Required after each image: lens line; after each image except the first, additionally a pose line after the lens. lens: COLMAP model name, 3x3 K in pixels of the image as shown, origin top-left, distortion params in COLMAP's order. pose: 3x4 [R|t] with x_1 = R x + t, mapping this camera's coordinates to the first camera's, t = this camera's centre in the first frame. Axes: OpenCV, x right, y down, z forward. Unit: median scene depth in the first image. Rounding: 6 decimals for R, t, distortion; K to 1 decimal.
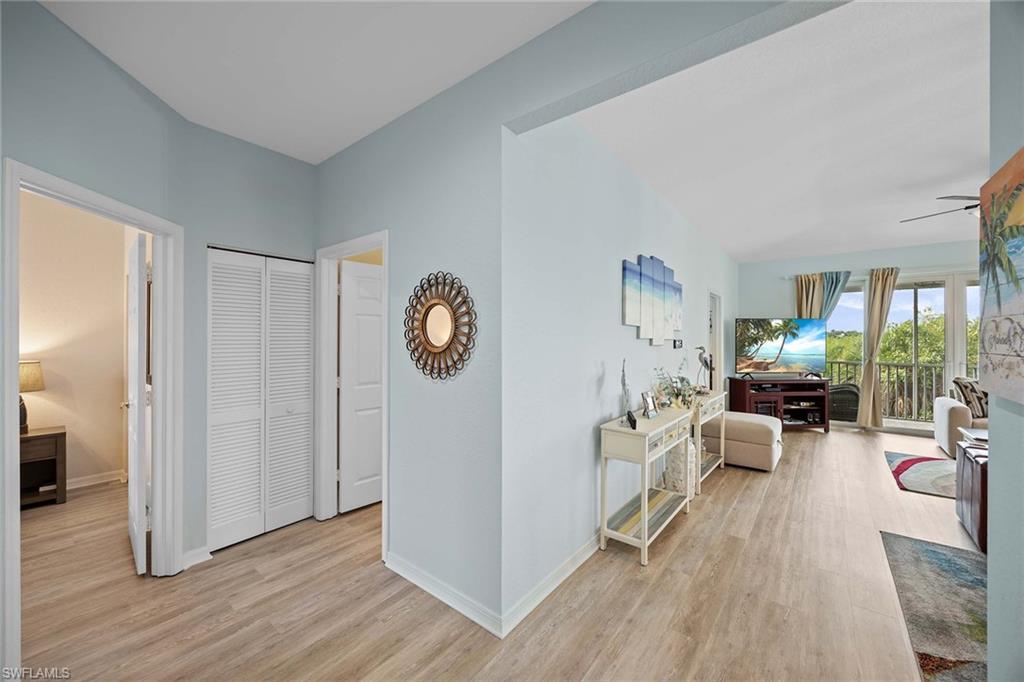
lens RADIAL K [[390.6, 0, 507.9], [0, 390.6, 339.2], [0, 0, 1]] dist [-0.005267, 0.001793]
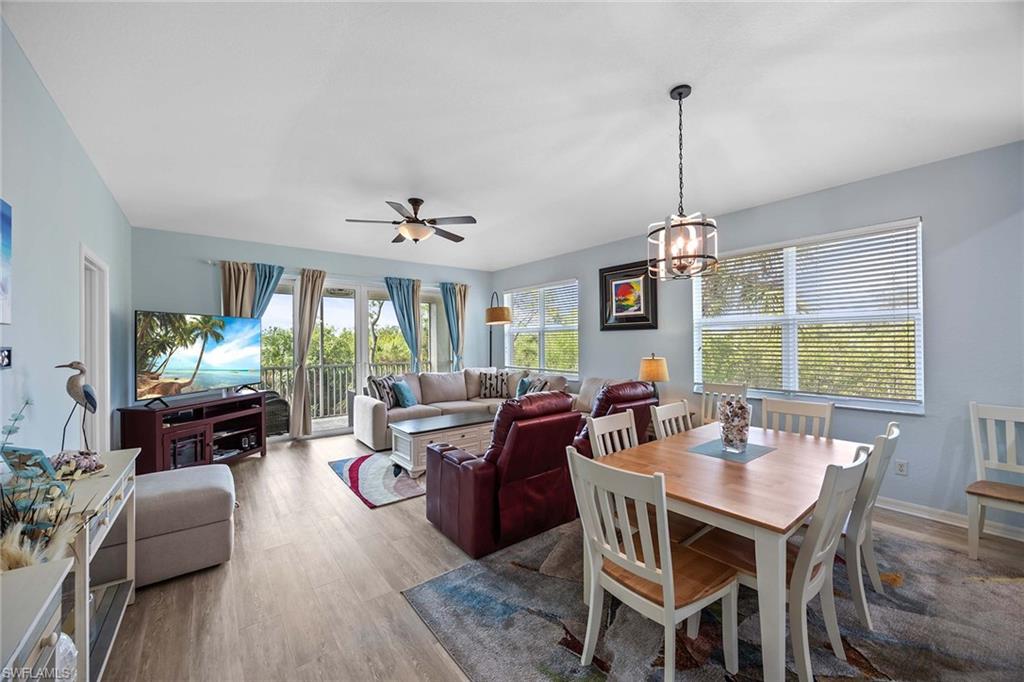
lens RADIAL K [[390.6, 0, 513.3], [0, 390.6, 341.3], [0, 0, 1]] dist [-0.005267, 0.001793]
pose [[0.215500, -0.001696, 0.976502, 0.126296], [0.007152, 0.999974, 0.000159, -0.000845], [-0.976478, 0.006950, 0.215507, 0.307351]]
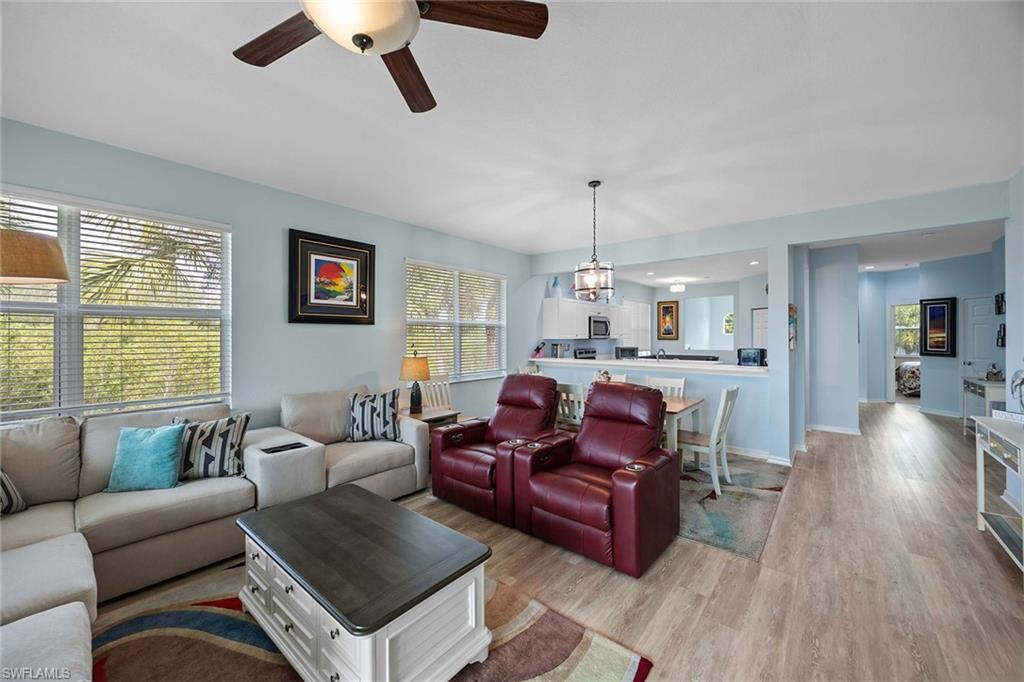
lens RADIAL K [[390.6, 0, 509.3], [0, 390.6, 336.1], [0, 0, 1]] dist [-0.005267, 0.001793]
pose [[-0.999964, -0.000184, 0.008529, 0.753078], [-0.000199, 0.999998, -0.001744, -0.002225], [-0.008528, -0.001745, -0.999962, 0.936690]]
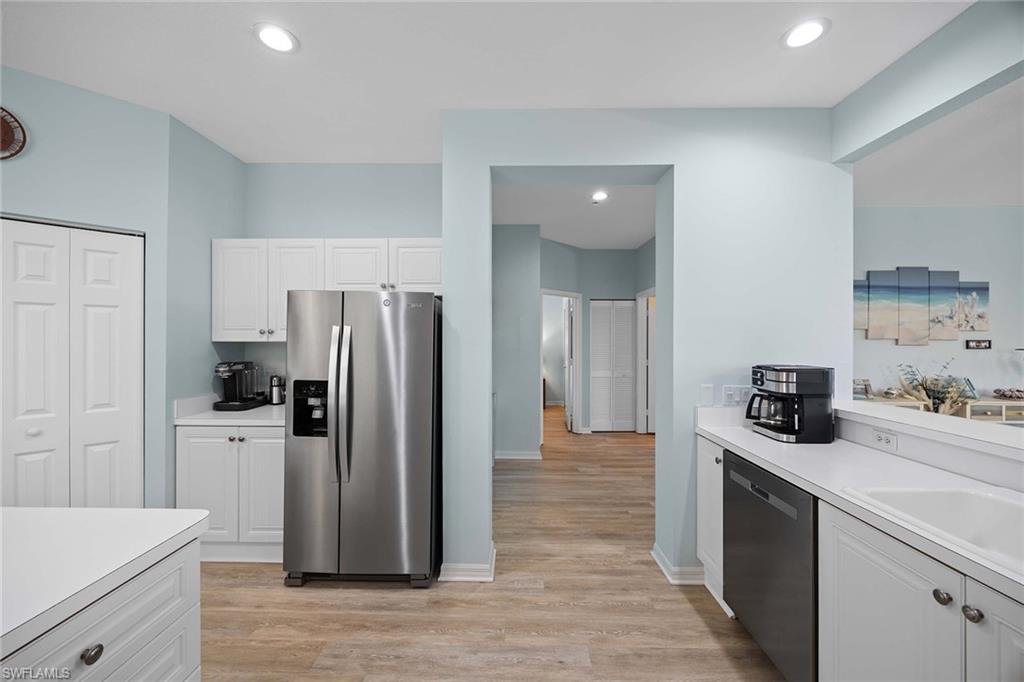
lens RADIAL K [[390.6, 0, 511.0], [0, 390.6, 338.3], [0, 0, 1]] dist [-0.005267, 0.001793]
pose [[0.617689, -0.002720, -0.786417, 0.342893], [0.001516, 0.999996, -0.002269, -0.001446], [0.786421, 0.000210, 0.617691, -0.361564]]
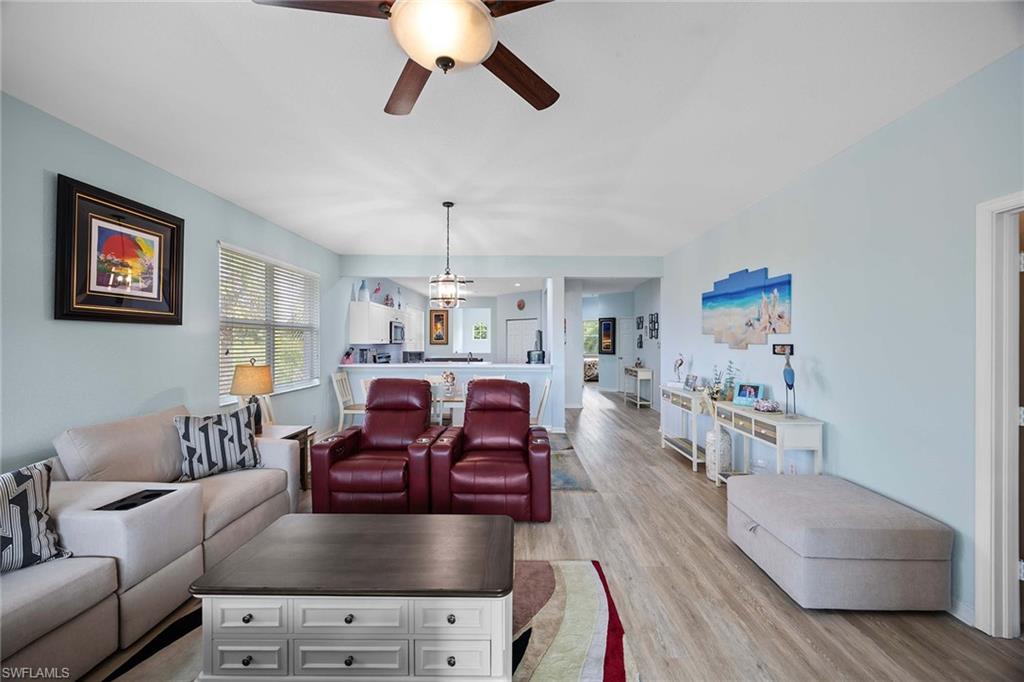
lens RADIAL K [[390.6, 0, 512.8], [0, 390.6, 339.7], [0, 0, 1]] dist [-0.005267, 0.001793]
pose [[-0.780940, -0.004797, -0.624587, 0.997852], [-0.001250, 0.999981, -0.006118, -0.001299], [0.624604, -0.003998, -0.780931, 0.924117]]
